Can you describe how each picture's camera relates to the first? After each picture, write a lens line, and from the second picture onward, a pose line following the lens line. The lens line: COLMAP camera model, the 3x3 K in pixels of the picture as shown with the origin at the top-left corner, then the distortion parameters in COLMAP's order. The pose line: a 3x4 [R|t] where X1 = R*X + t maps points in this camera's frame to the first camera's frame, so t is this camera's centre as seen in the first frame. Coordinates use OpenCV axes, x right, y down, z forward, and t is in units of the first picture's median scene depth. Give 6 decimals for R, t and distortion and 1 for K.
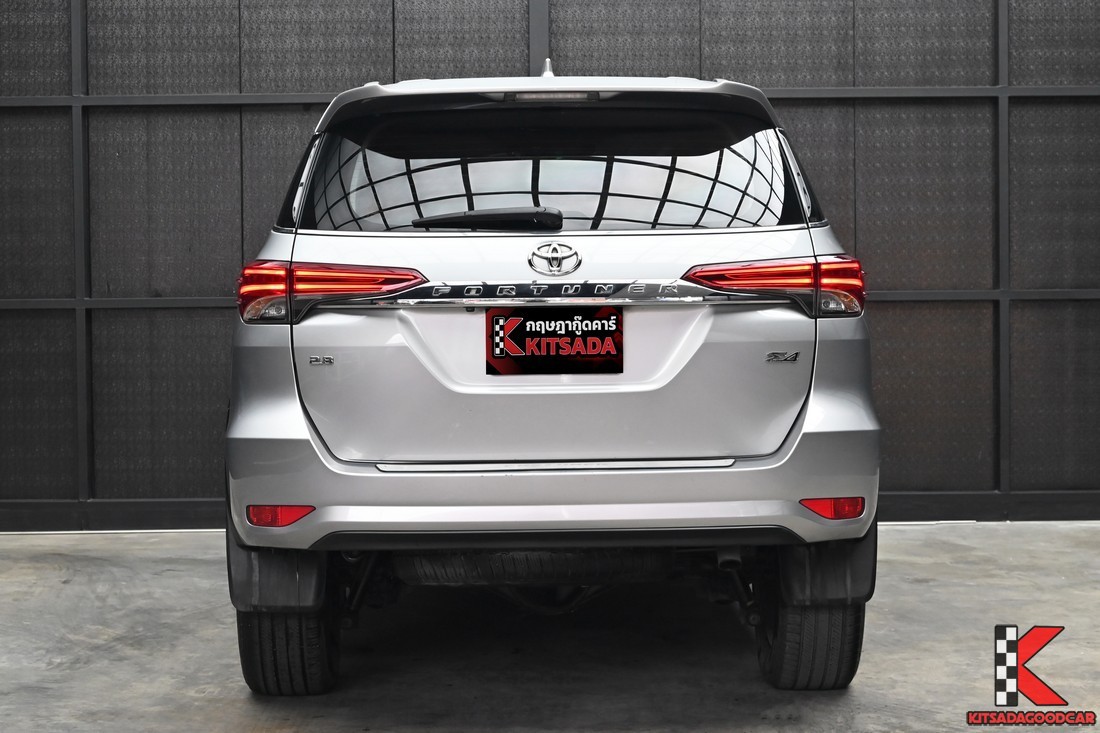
lens RADIAL K [[2358.4, 0, 550.0], [0, 2358.4, 366.5], [0, 0, 1]] dist [-0.010788, 0.121295]
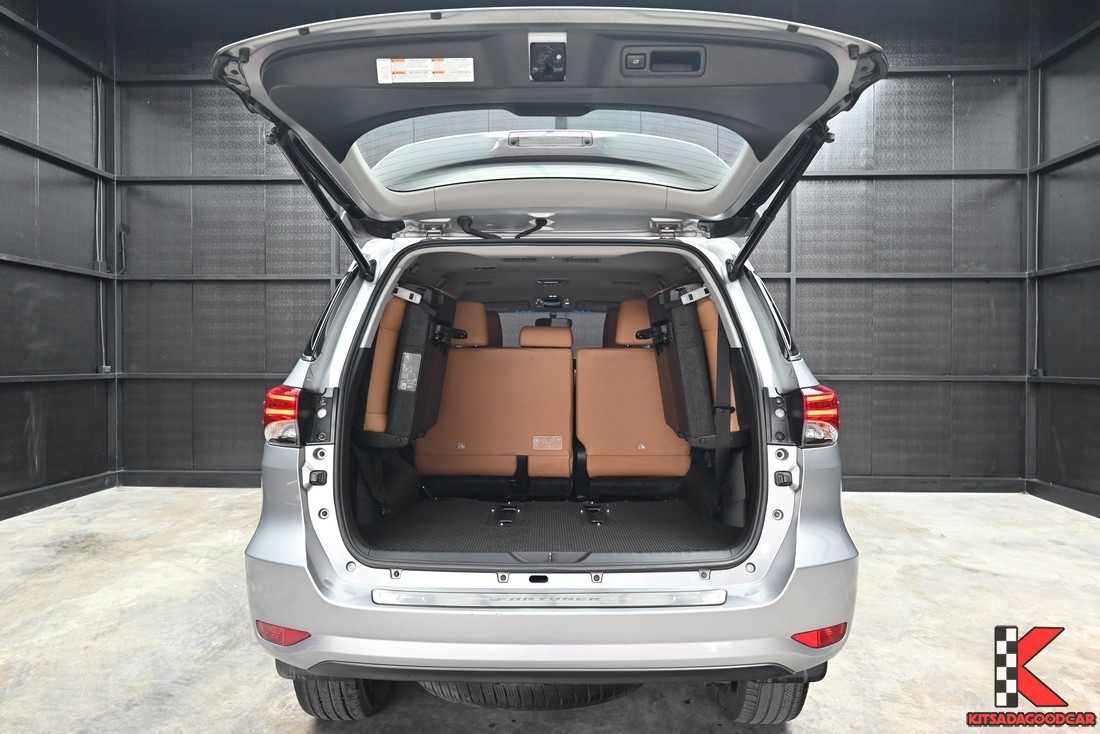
lens RADIAL K [[751.9, 0, 550.0], [0, 751.9, 367.0], [0, 0, 1]] dist [-0.007826, -0.004254]
pose [[0.999515, 0.010983, -0.029150, 0.007530], [-0.011440, 0.999814, -0.015553, -0.033586], [0.028973, 0.015879, 0.999454, 0.446575]]
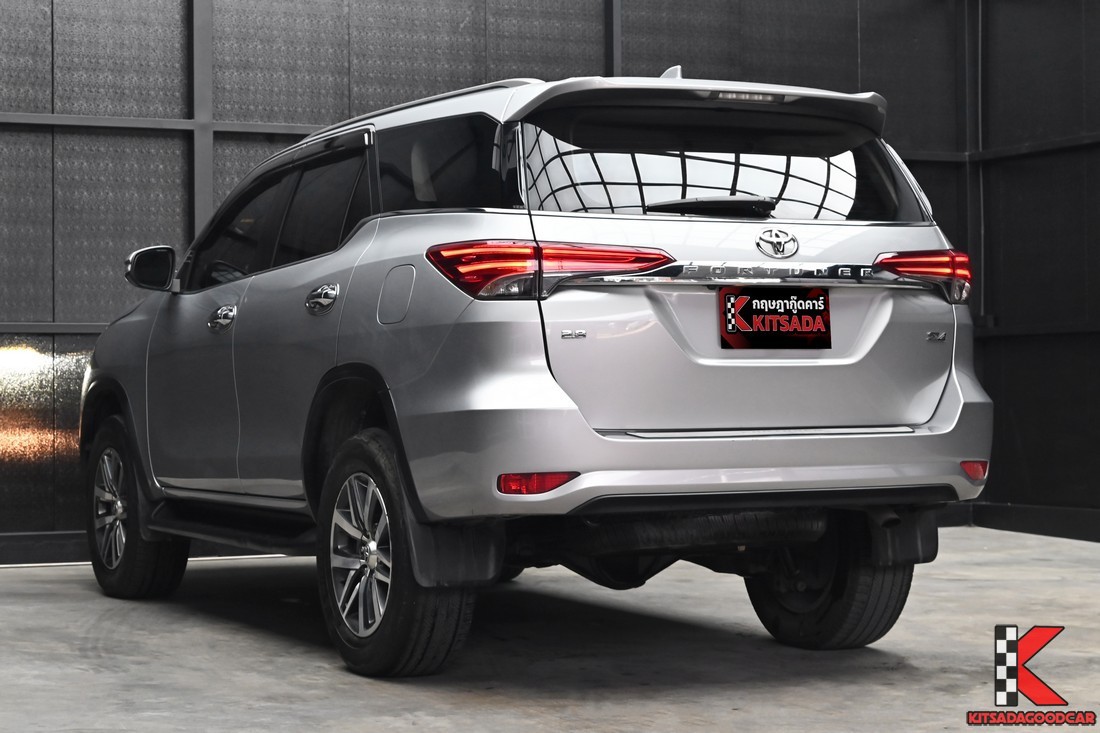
lens RADIAL K [[2367.1, 0, 550.0], [0, 2367.1, 366.5], [0, 0, 1]] dist [0.003918, 0.154013]
pose [[0.906942, 0.007343, 0.421191, -0.365317], [0.009581, 0.999230, -0.038051, 0.034373], [-0.421146, 0.038546, 0.906173, 0.032506]]
